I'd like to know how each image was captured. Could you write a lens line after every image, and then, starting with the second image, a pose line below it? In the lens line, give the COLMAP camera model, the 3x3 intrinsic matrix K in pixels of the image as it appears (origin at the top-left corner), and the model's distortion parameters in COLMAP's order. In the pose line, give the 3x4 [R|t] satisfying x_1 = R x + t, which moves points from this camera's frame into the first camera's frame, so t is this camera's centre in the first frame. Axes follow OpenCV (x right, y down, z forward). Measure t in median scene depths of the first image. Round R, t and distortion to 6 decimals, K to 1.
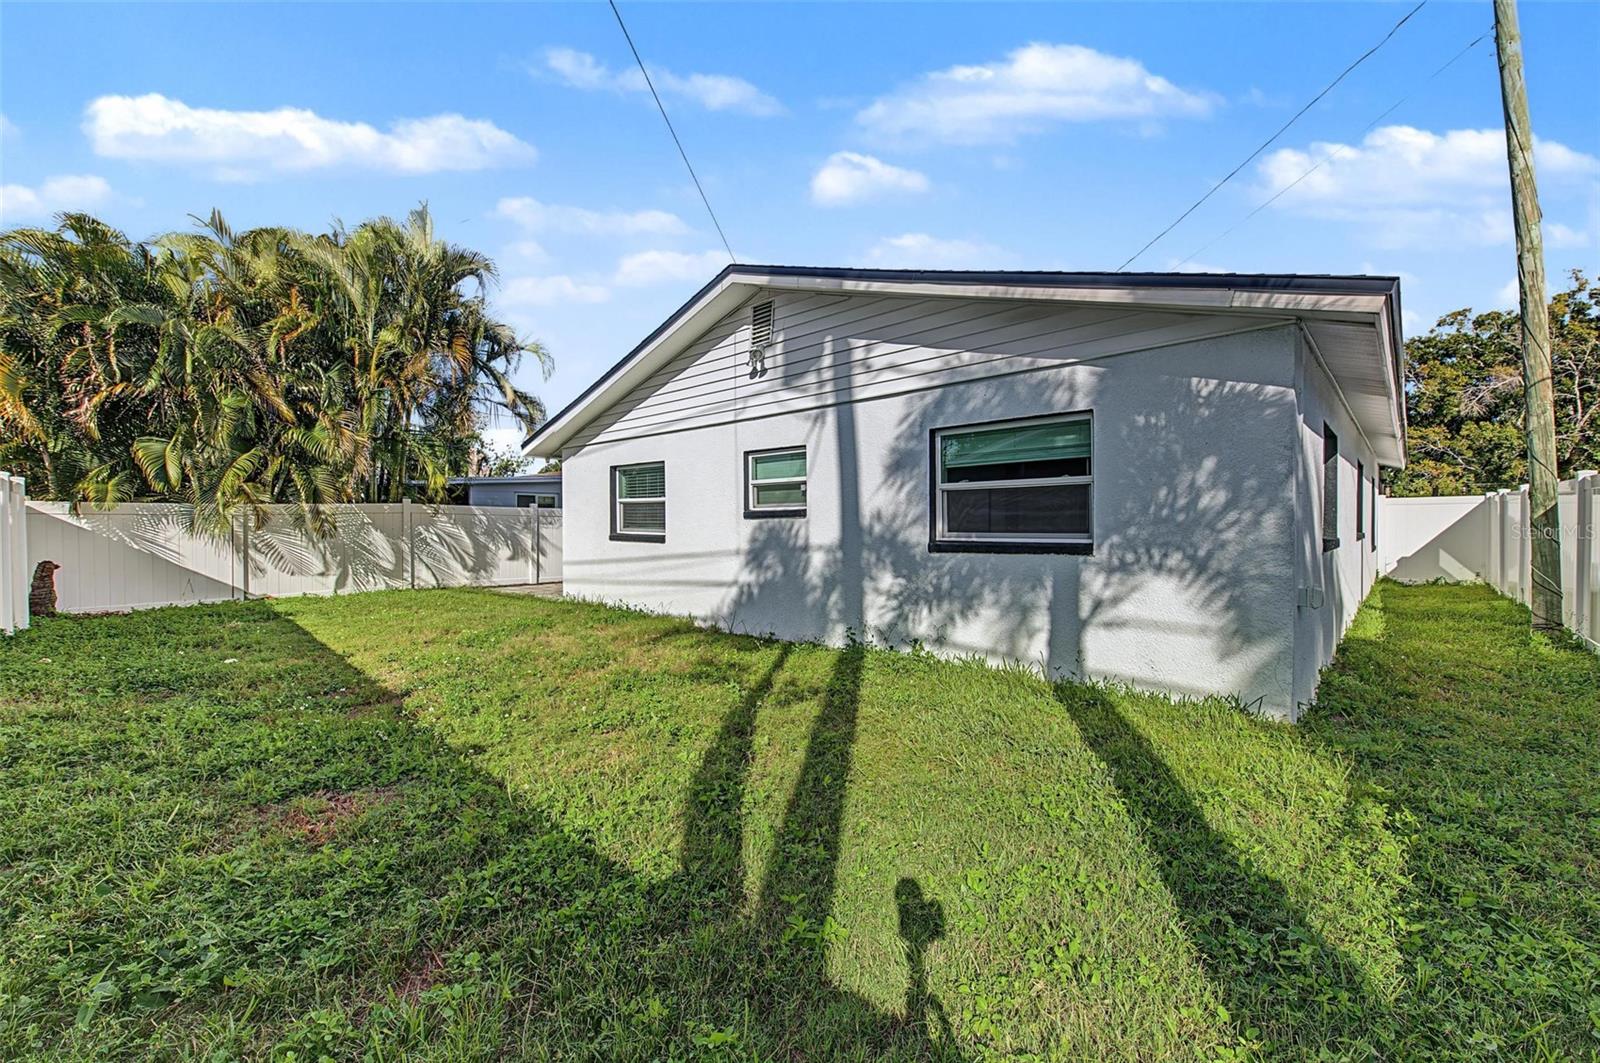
lens RADIAL K [[651.5, 0, 801.0], [0, 651.5, 519.2], [0, 0, 1]] dist [0.000002, -0.001689]
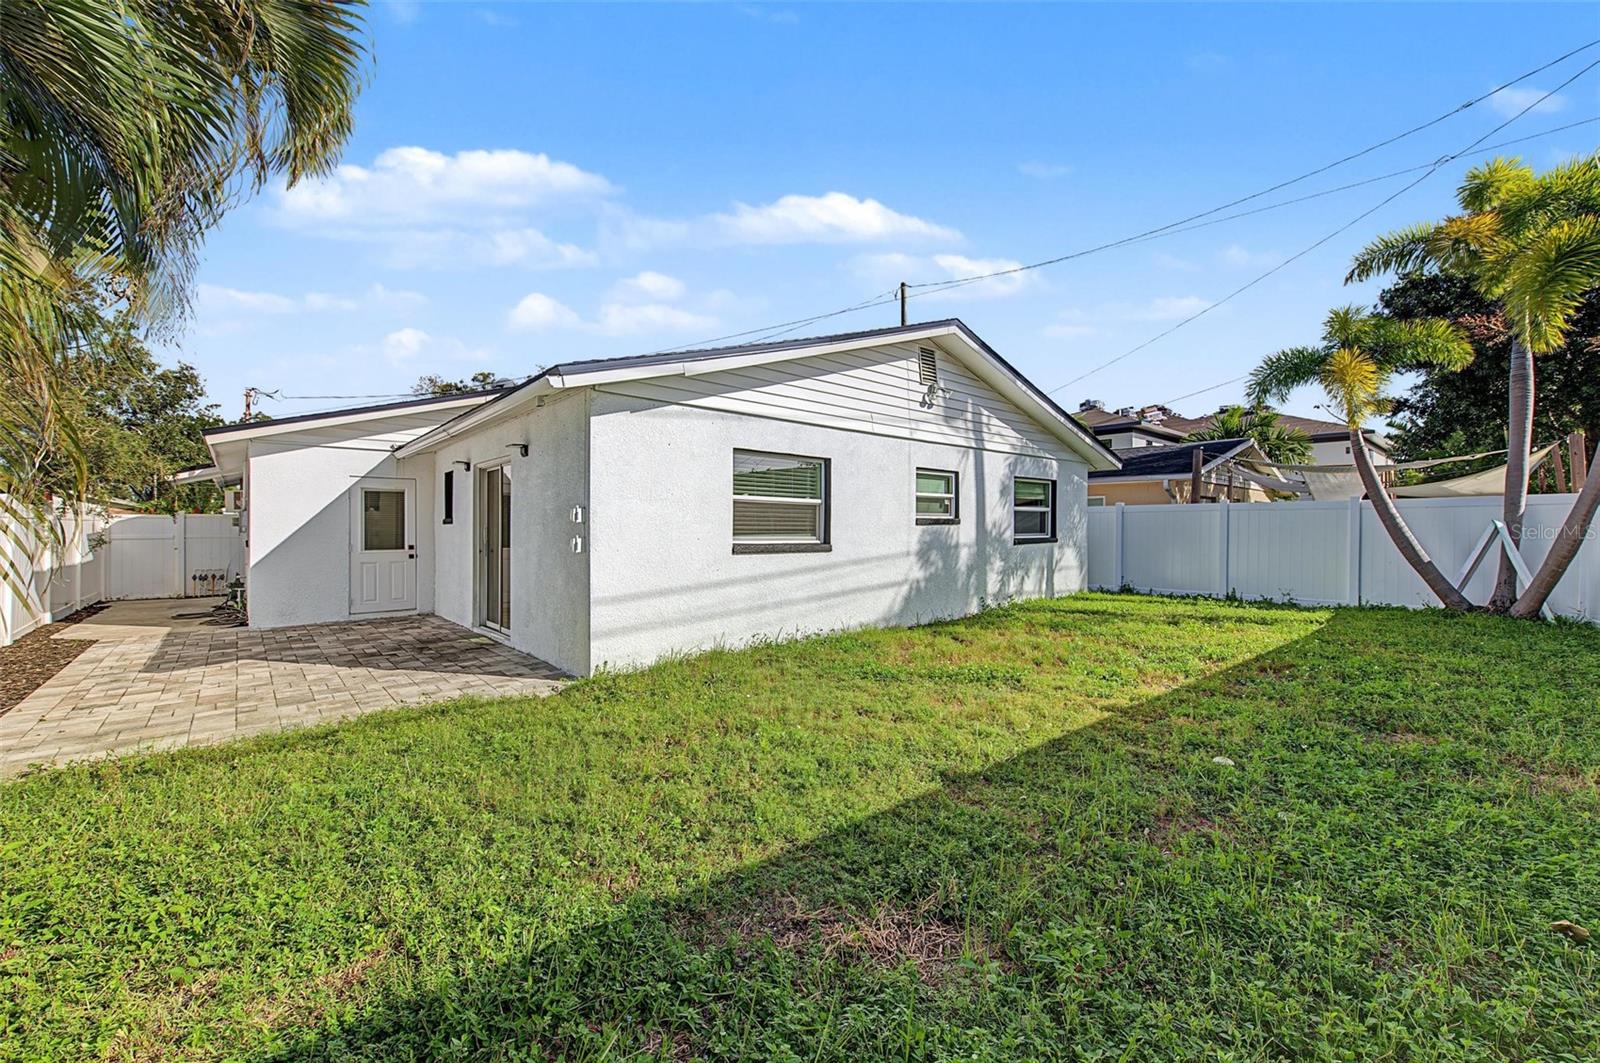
lens RADIAL K [[651.5, 0, 807.7], [0, 651.5, 523.7], [0, 0, 1]] dist [0.000002, -0.001689]
pose [[0.078248, 0.017609, 0.996778, -1.340120], [0.001386, 0.999841, -0.017771, 0.019913], [-0.996933, 0.002772, 0.078211, 1.170330]]
